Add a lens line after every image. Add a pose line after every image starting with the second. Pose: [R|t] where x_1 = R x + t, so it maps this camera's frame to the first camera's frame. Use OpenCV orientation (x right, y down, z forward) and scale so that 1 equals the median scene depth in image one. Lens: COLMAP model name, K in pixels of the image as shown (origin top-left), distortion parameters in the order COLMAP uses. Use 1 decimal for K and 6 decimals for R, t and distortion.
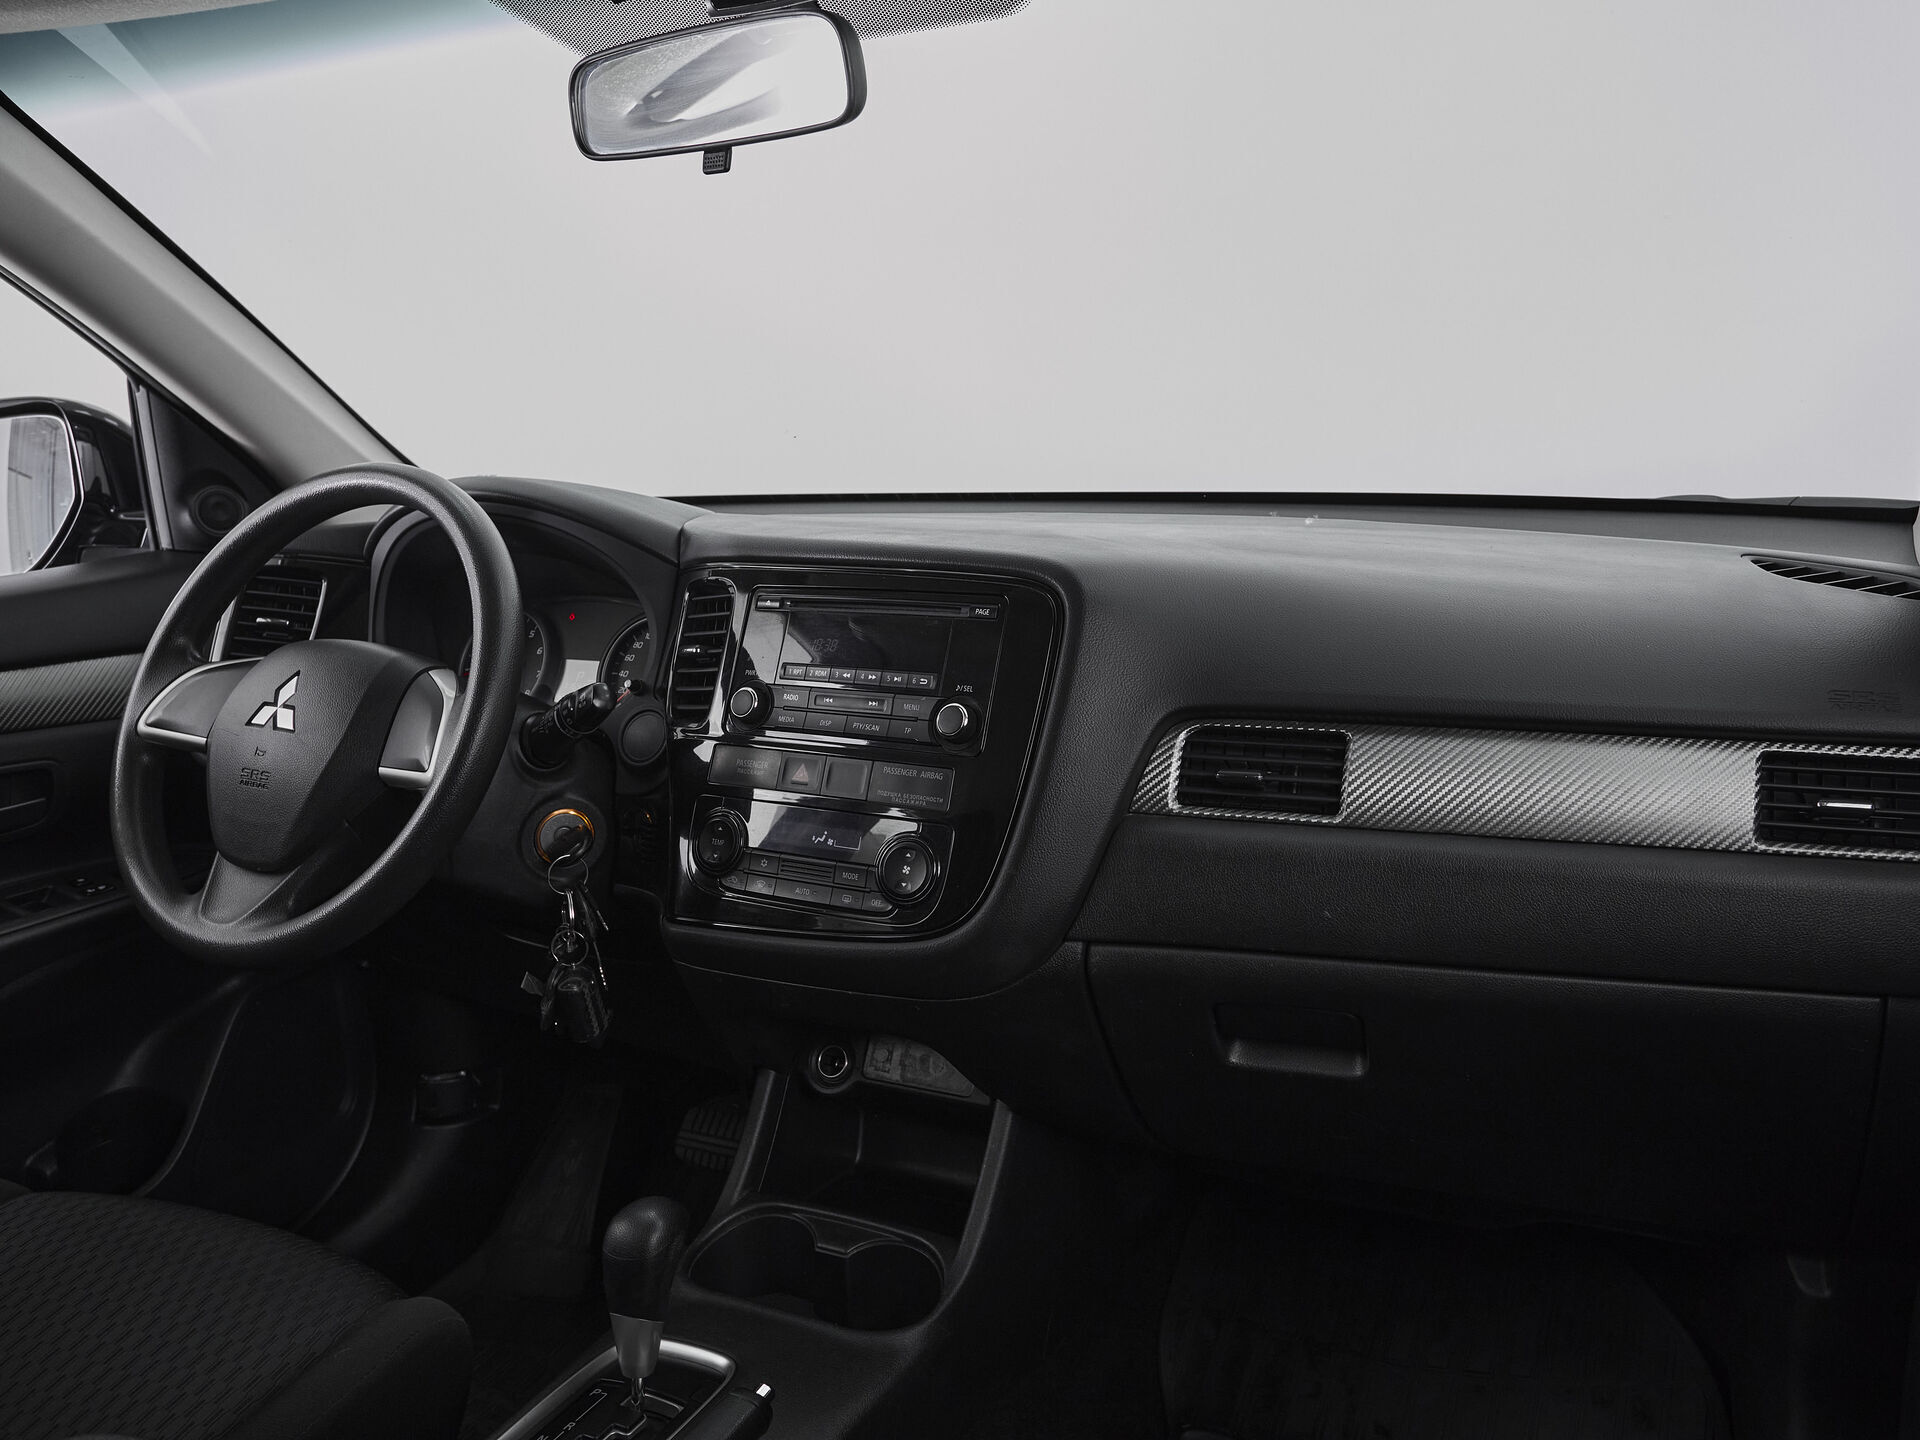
lens RADIAL K [[1215.4, 0, 960.0], [0, 1215.4, 720.0], [0, 0, 1]] dist [-0.021034, -0.002243]
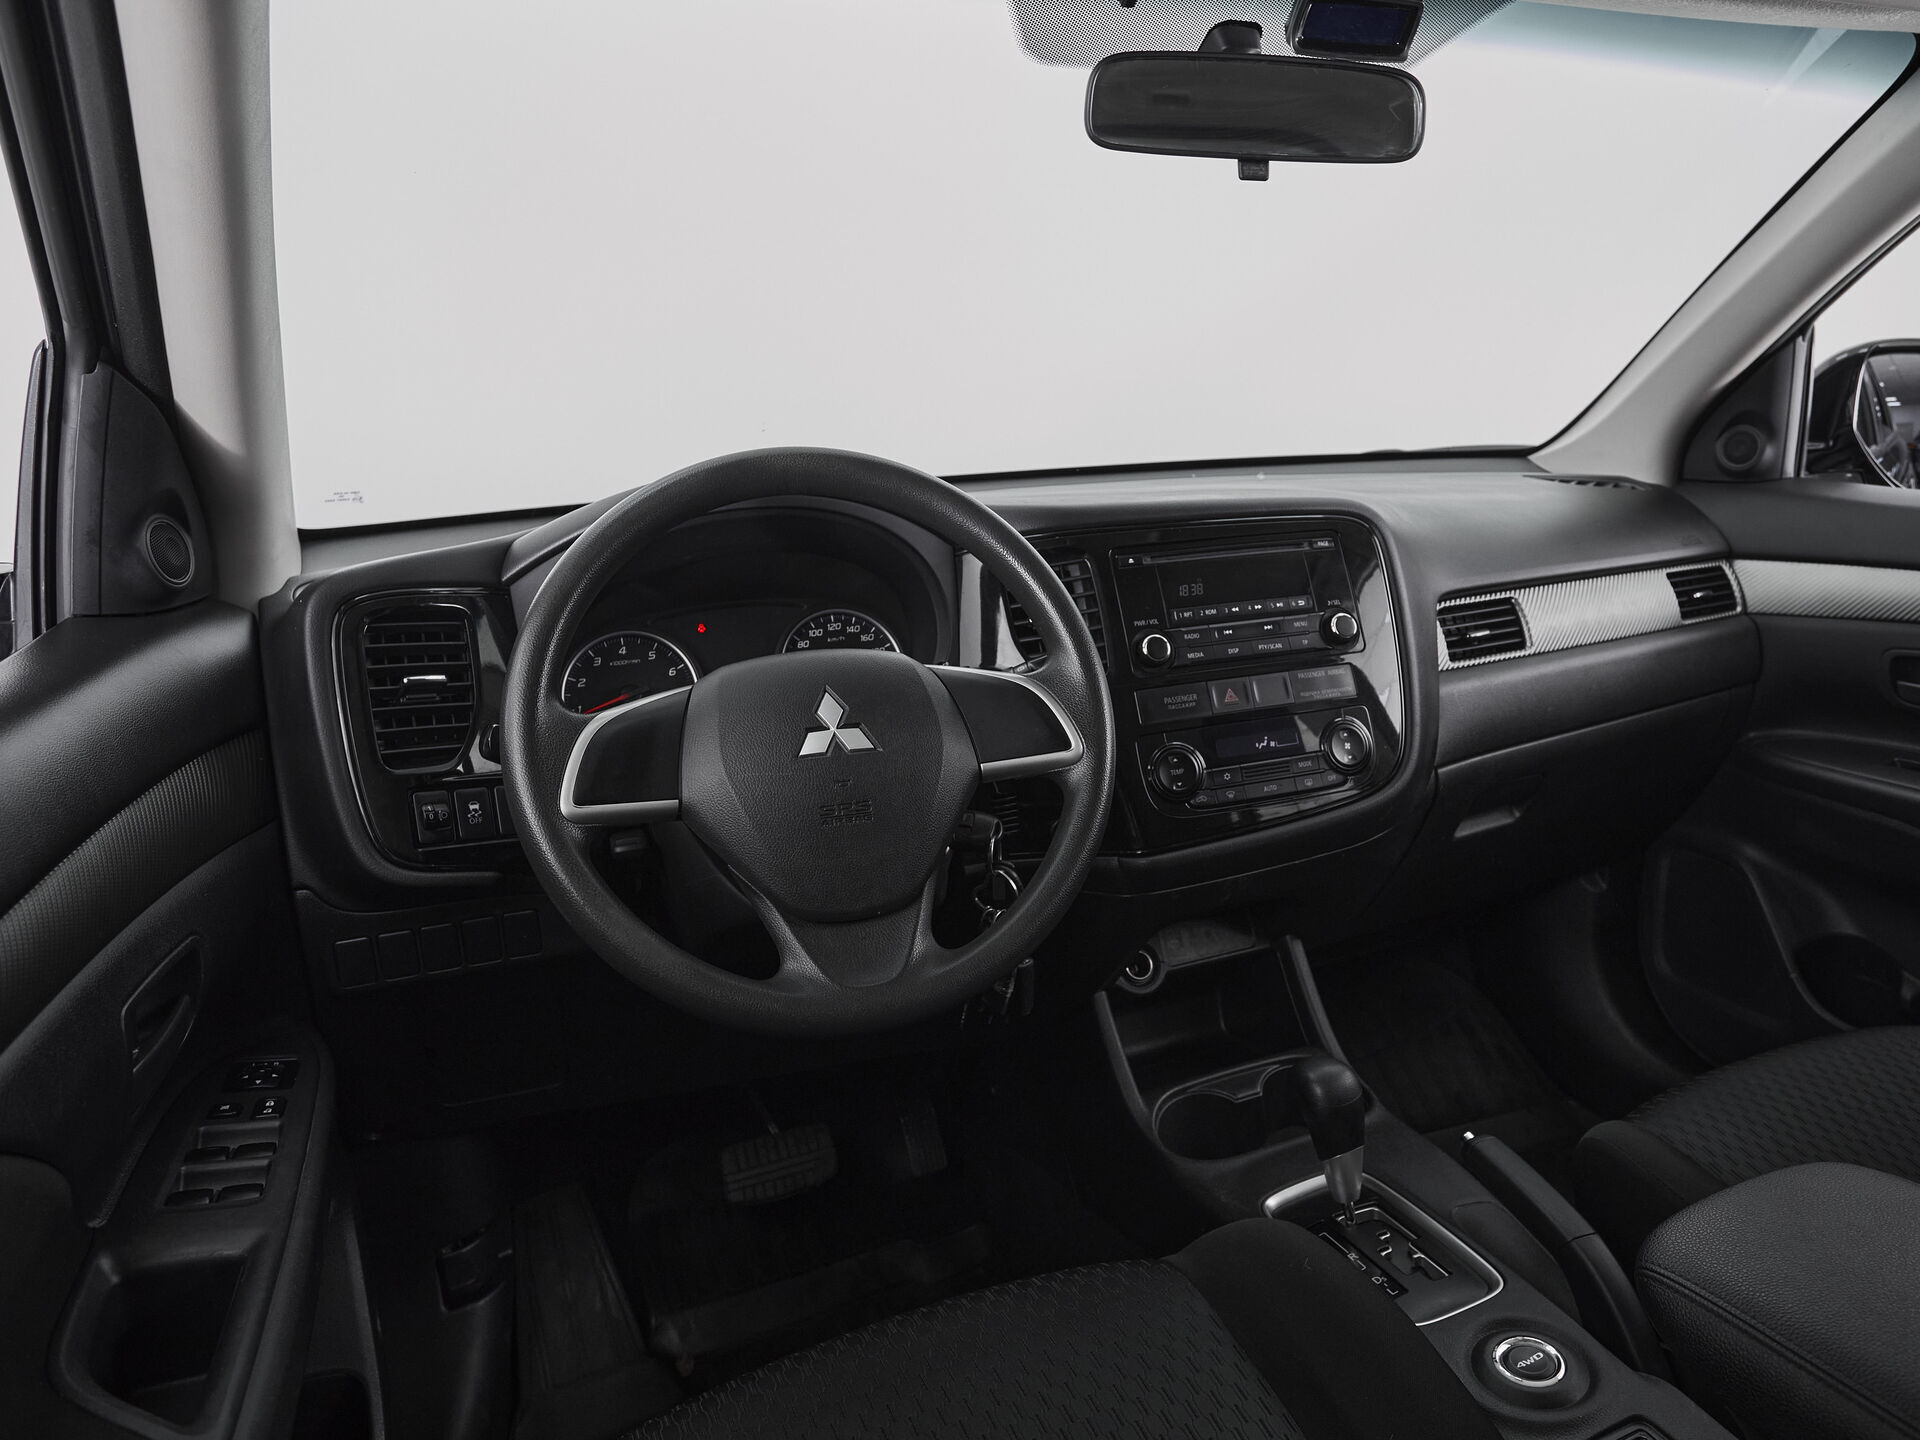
lens RADIAL K [[1151.7, 0, 960.0], [0, 1151.7, 720.0], [0, 0, 1]] dist [-0.003689, -0.000308]
pose [[0.741602, -0.183498, 0.645255, -1.083418], [0.184696, 0.980538, 0.066572, -0.057553], [-0.644914, 0.069806, 0.761061, 0.326855]]
